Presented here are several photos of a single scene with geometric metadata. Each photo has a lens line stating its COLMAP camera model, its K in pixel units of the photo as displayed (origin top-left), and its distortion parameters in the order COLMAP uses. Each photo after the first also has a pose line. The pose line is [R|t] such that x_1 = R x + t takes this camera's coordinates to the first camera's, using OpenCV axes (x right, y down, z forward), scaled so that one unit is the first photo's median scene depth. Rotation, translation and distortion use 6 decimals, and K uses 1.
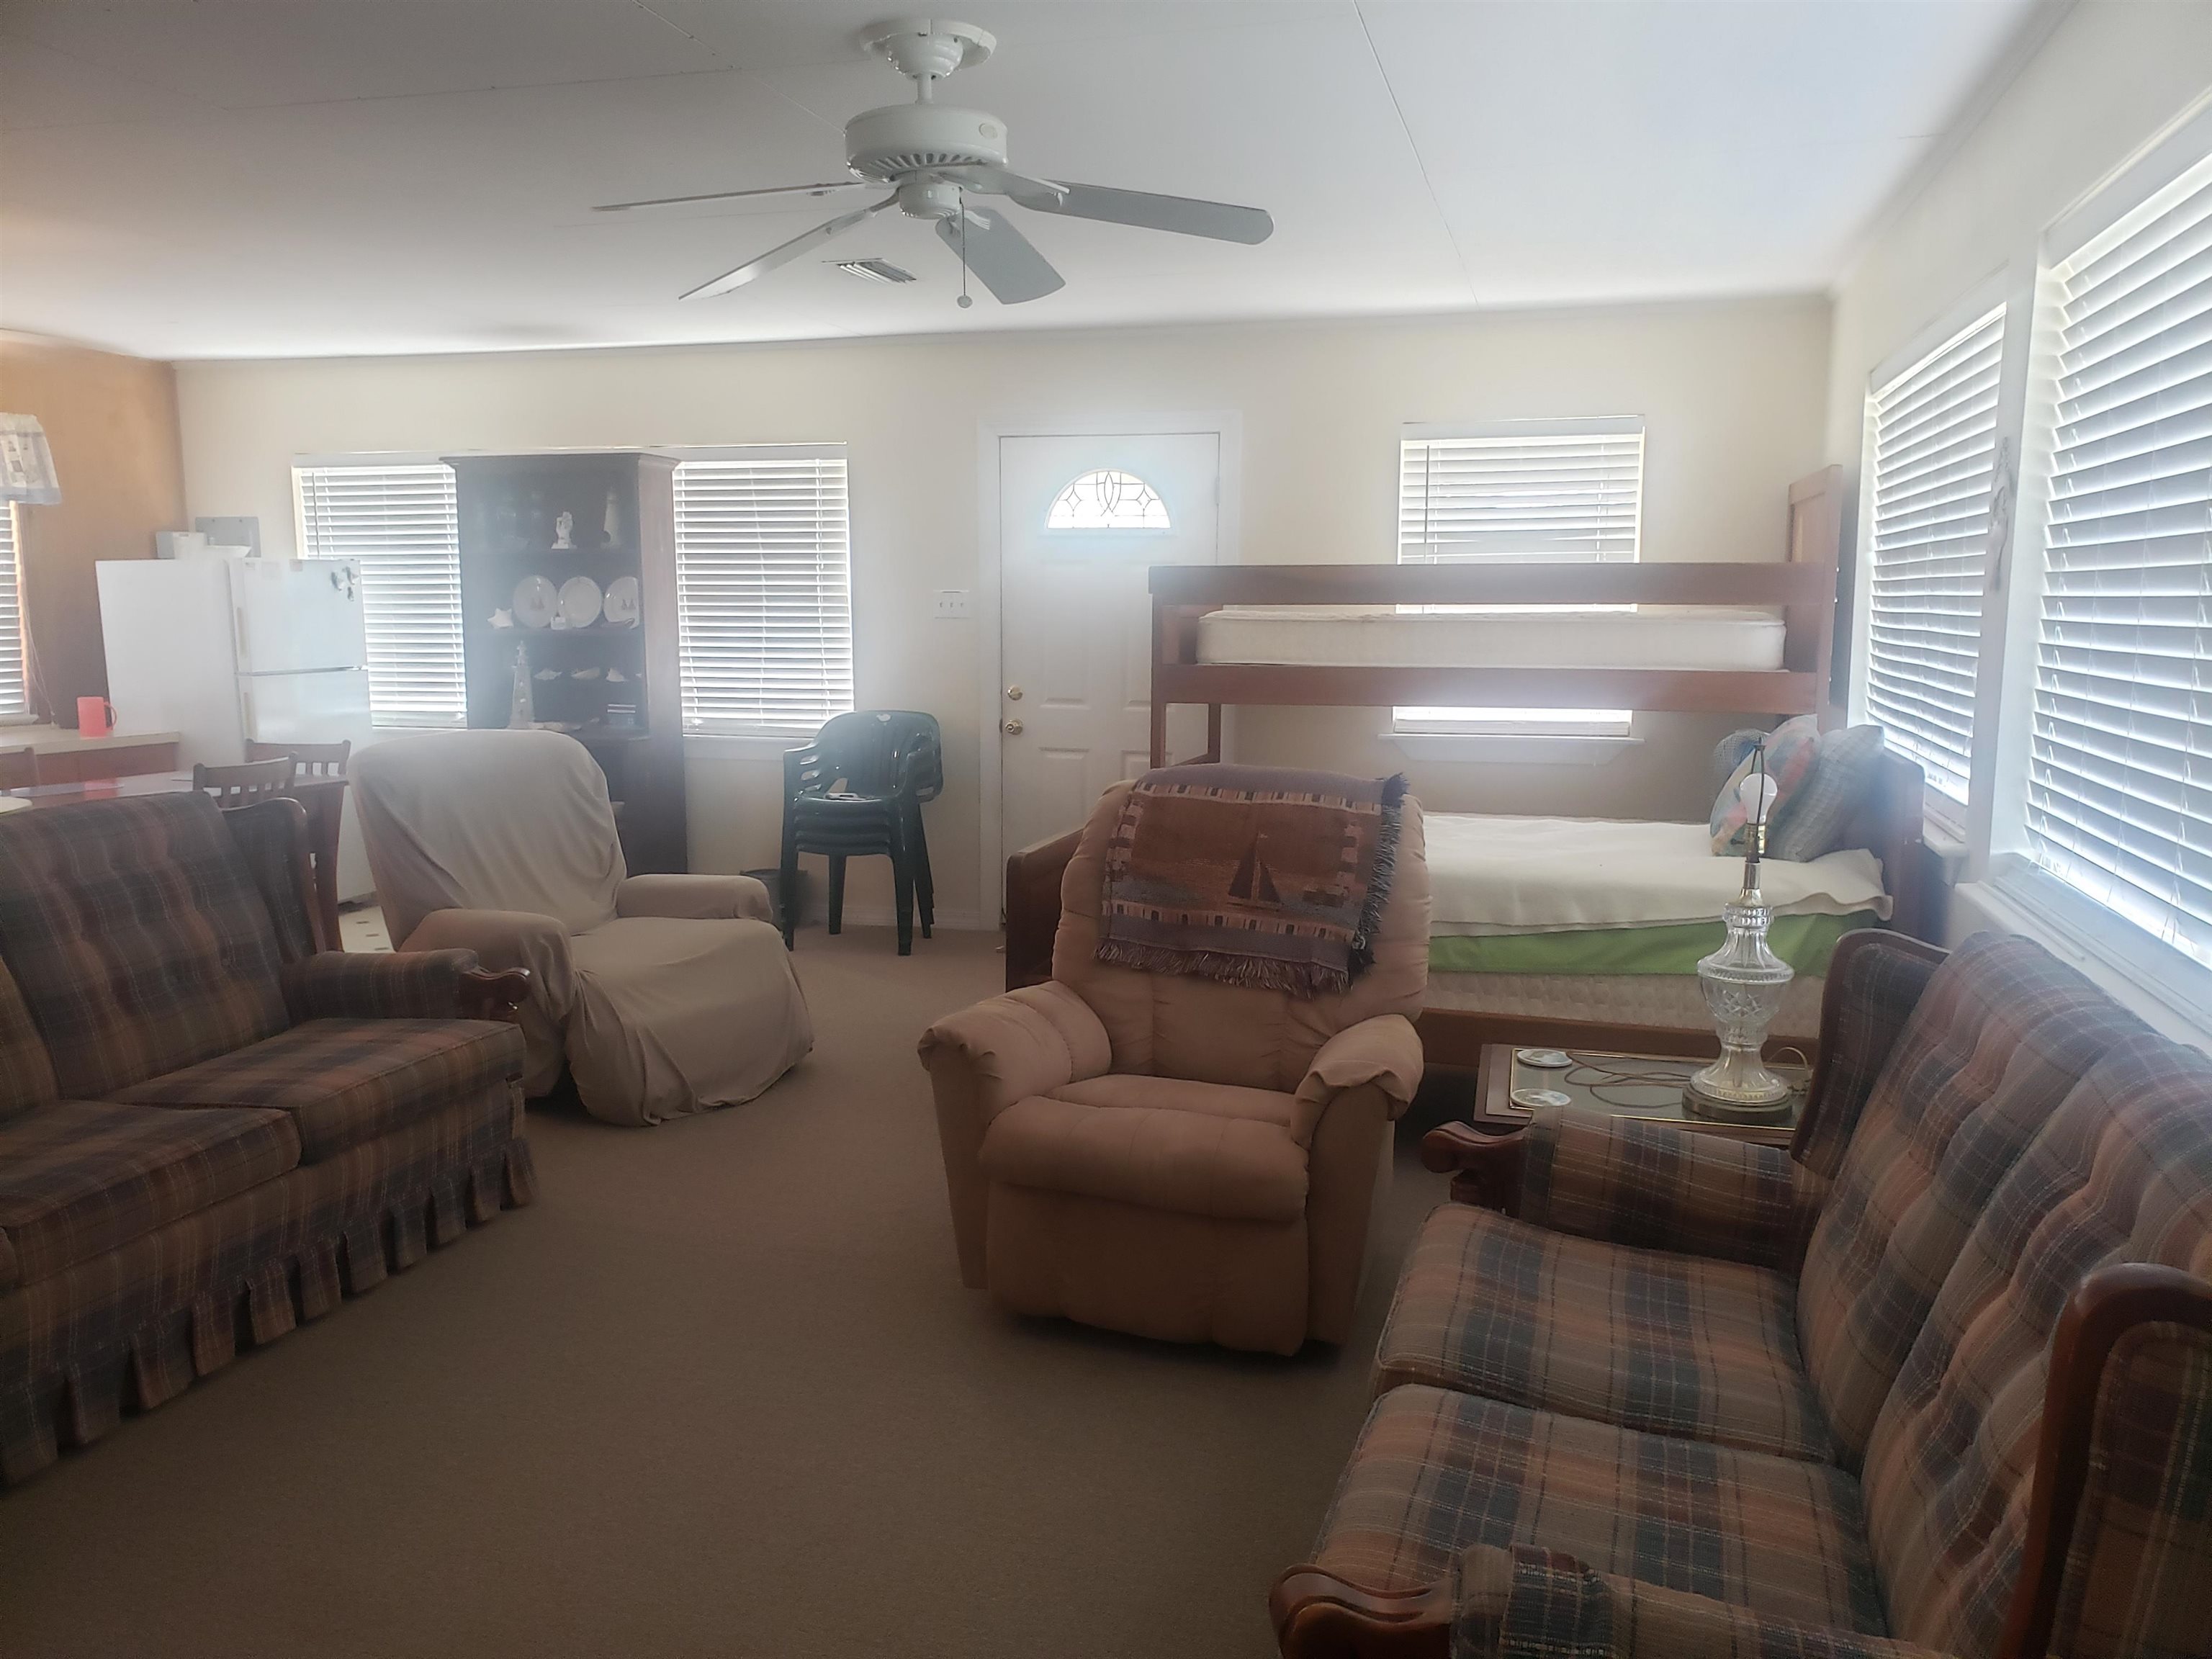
lens RADIAL K [[1710.0, 0, 1118.5], [0, 1710.0, 840.2], [0, 0, 1]] dist [0.132182, -0.225568]
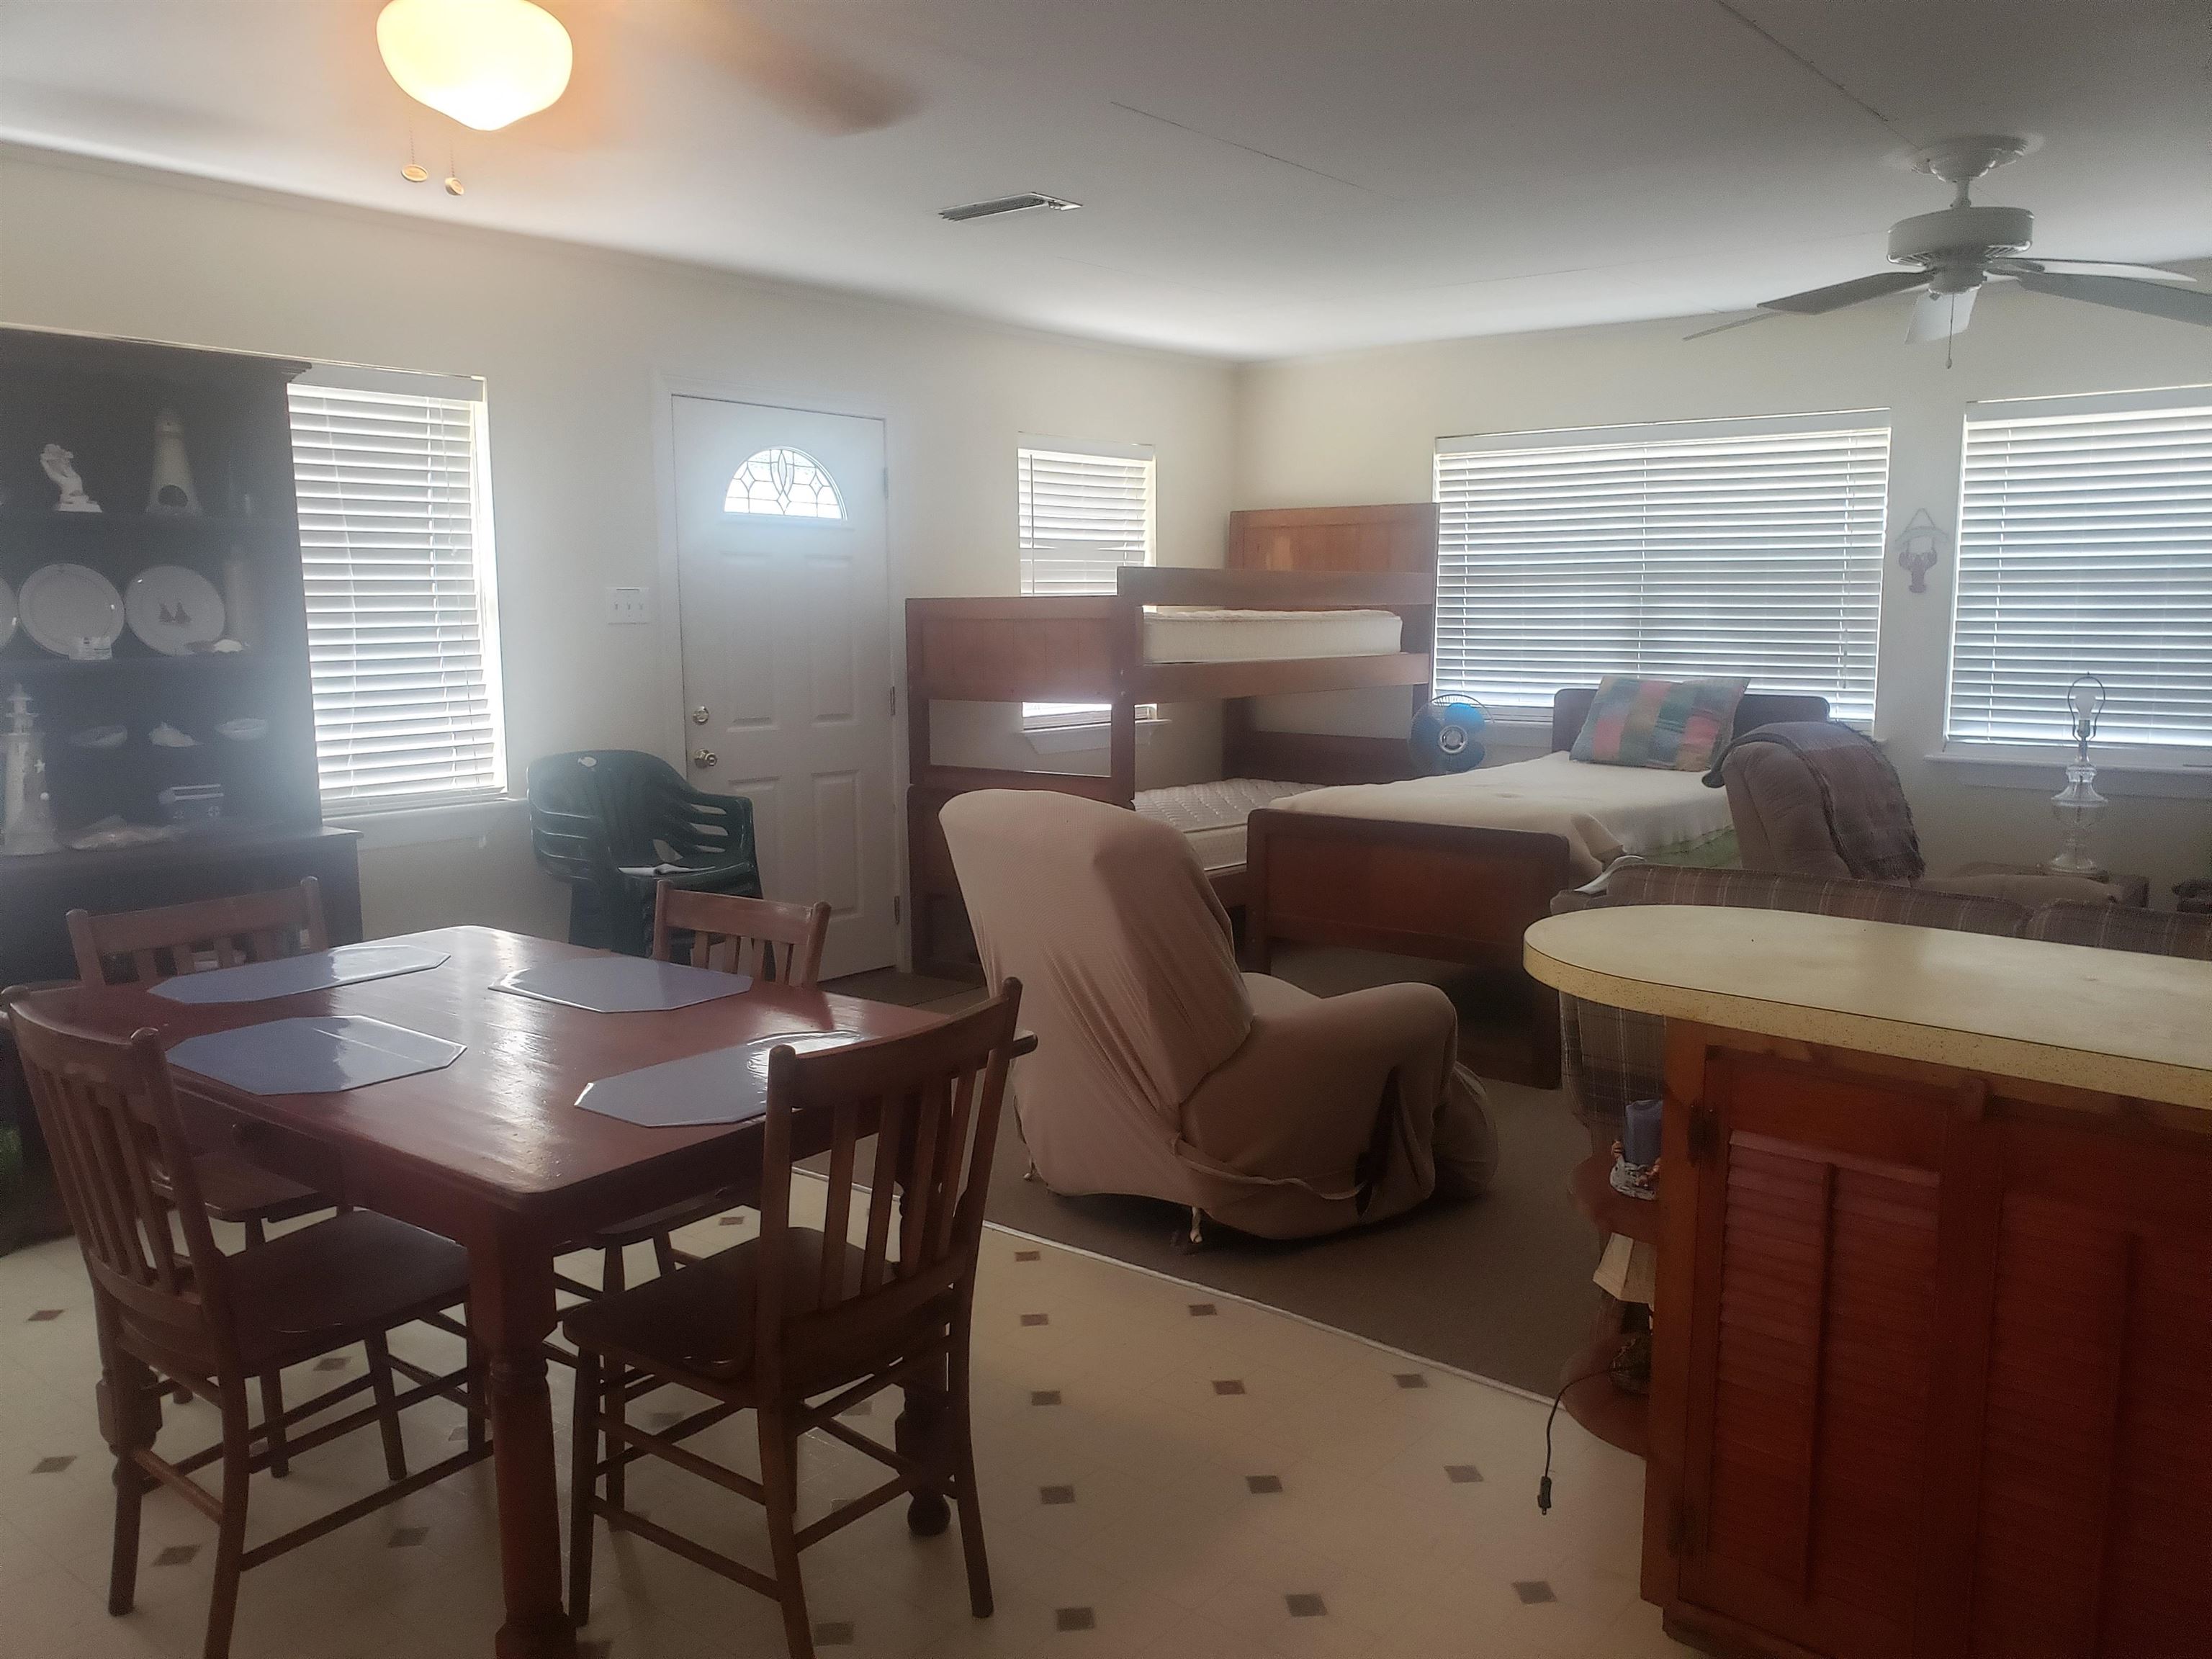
lens RADIAL K [[1688.4, 0, 1110.7], [0, 1688.4, 900.3], [0, 0, 1]] dist [0.007013, 0.001616]
pose [[0.395435, -0.161702, 0.904148, -0.881763], [0.129830, 0.984338, 0.119262, -0.087761], [-0.909272, 0.070226, 0.410236, 0.626895]]
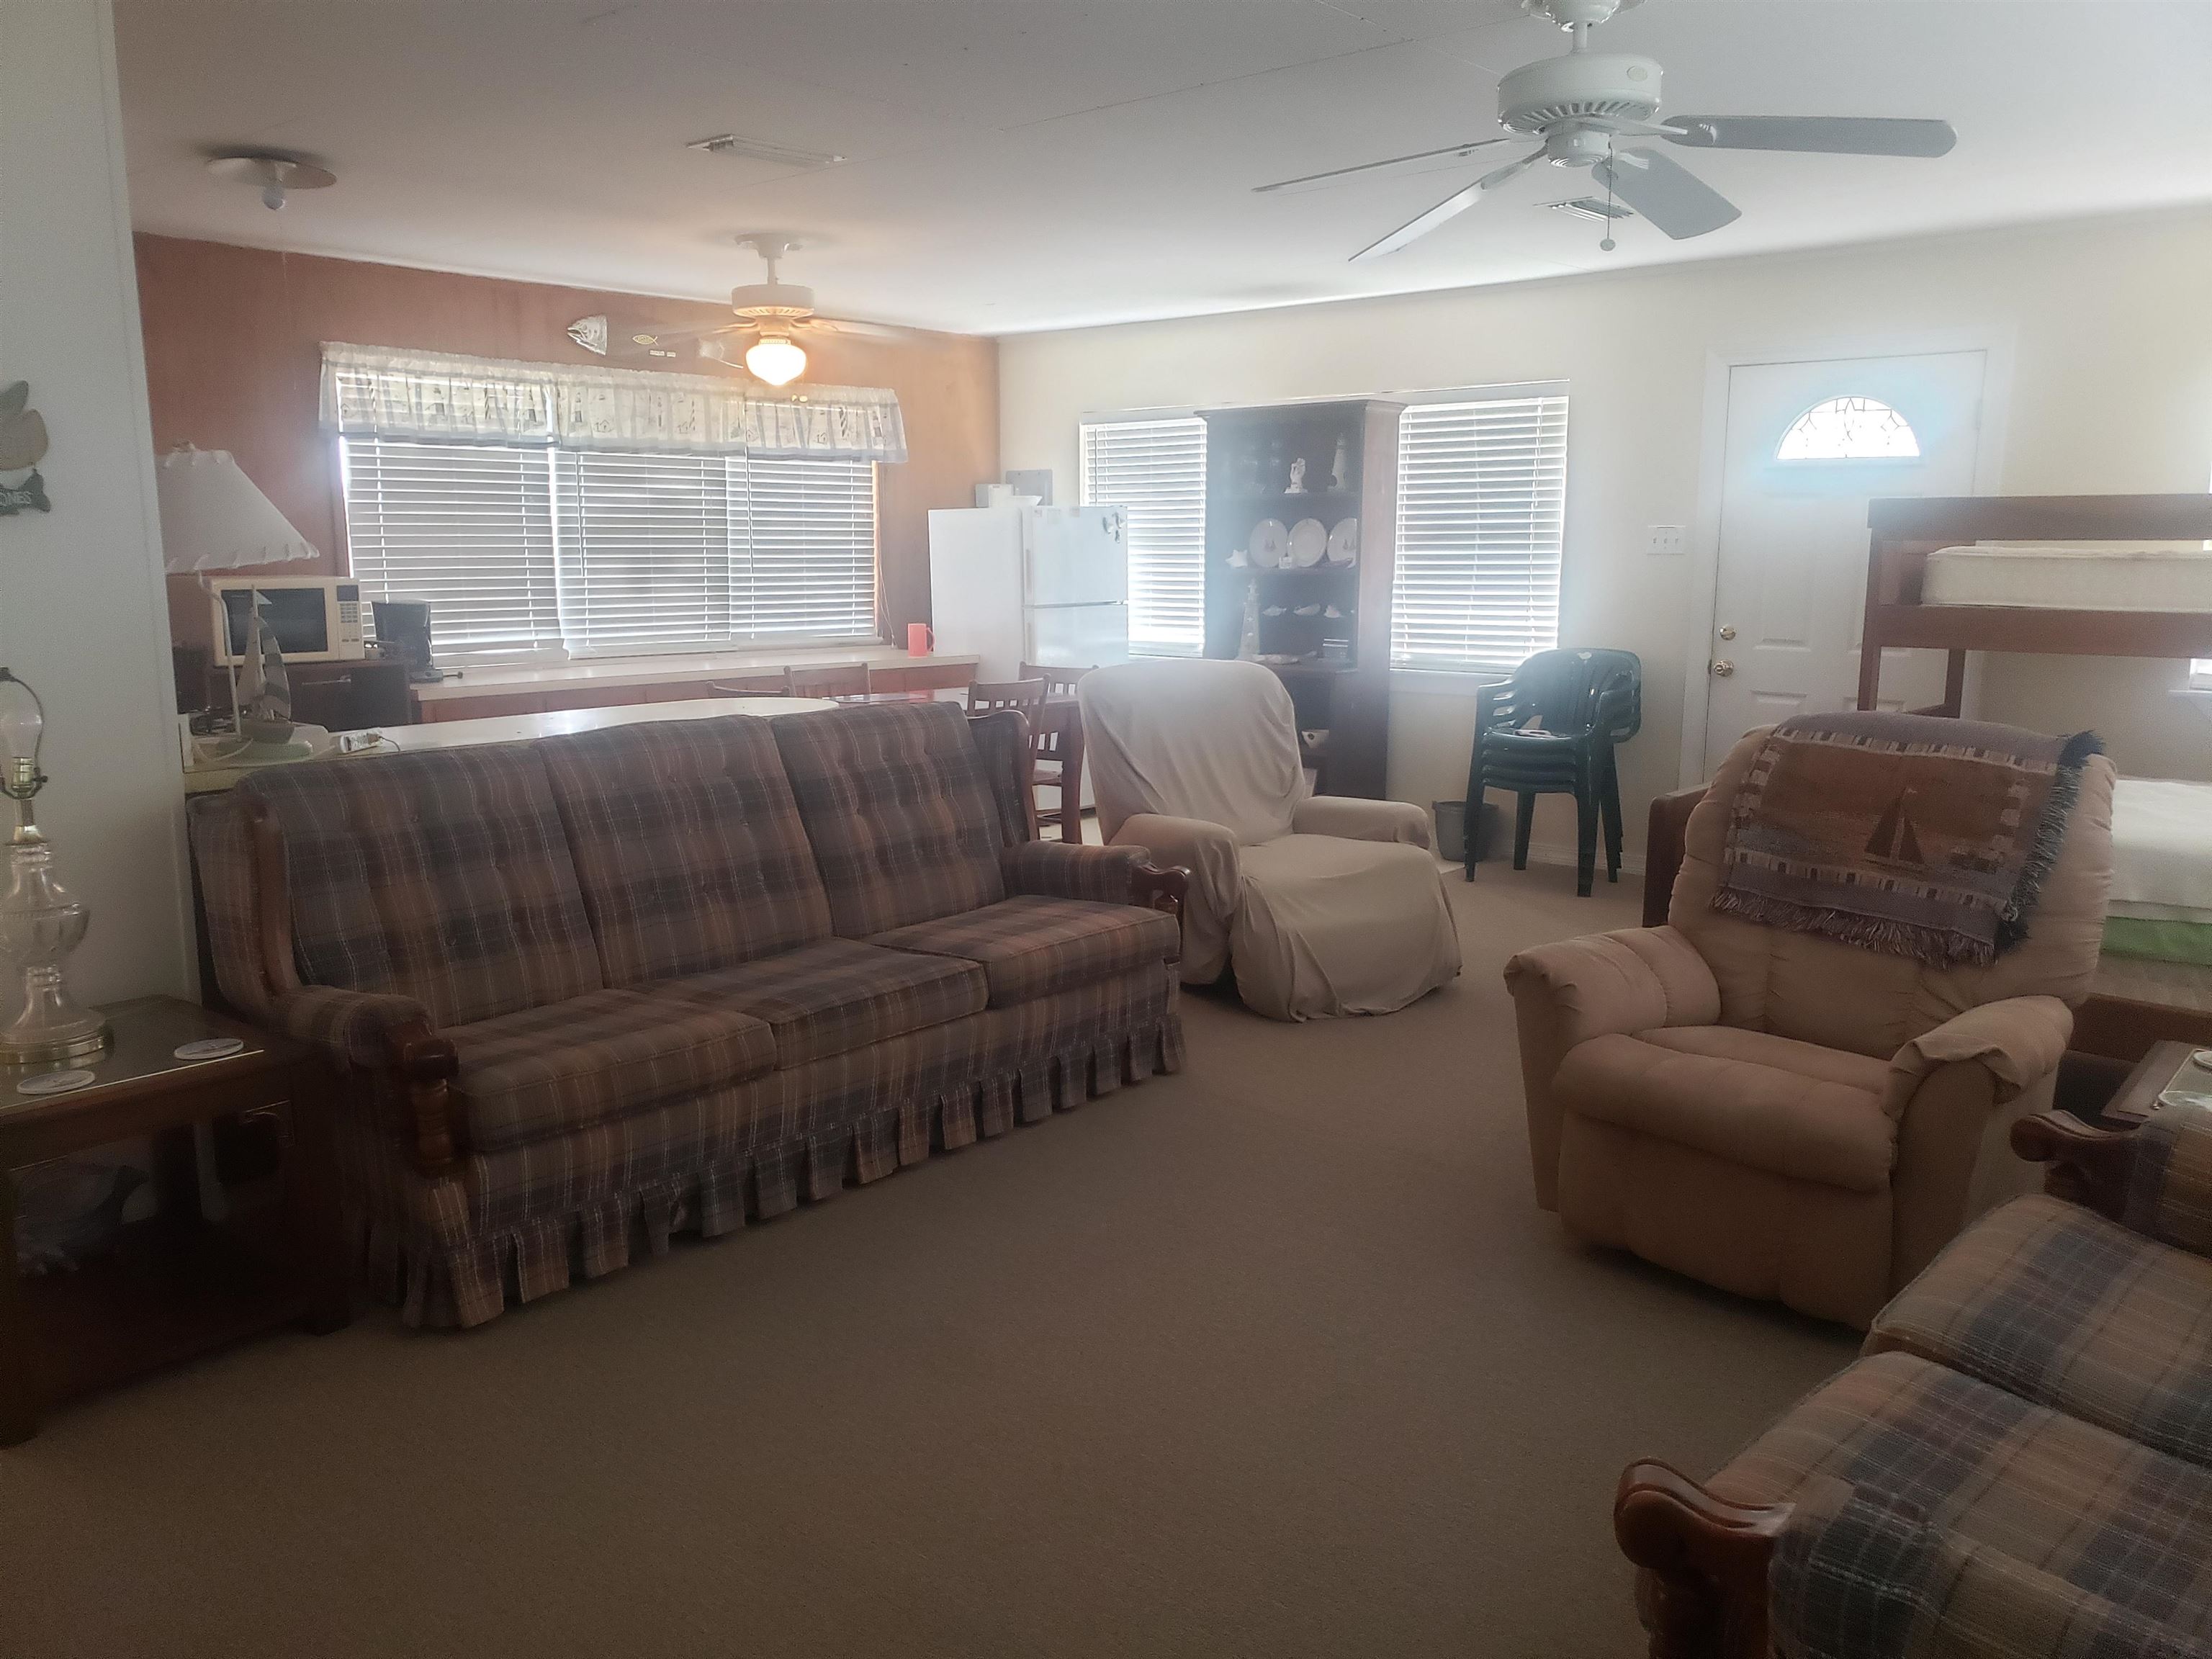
lens RADIAL K [[1713.7, 0, 1089.9], [0, 1713.7, 825.6], [0, 0, 1]] dist [0.027923, -0.006697]
pose [[0.895814, 0.071850, -0.438583, 0.061509], [-0.059662, 0.997354, 0.041528, 0.002454], [0.440406, -0.011035, 0.897731, -0.023987]]
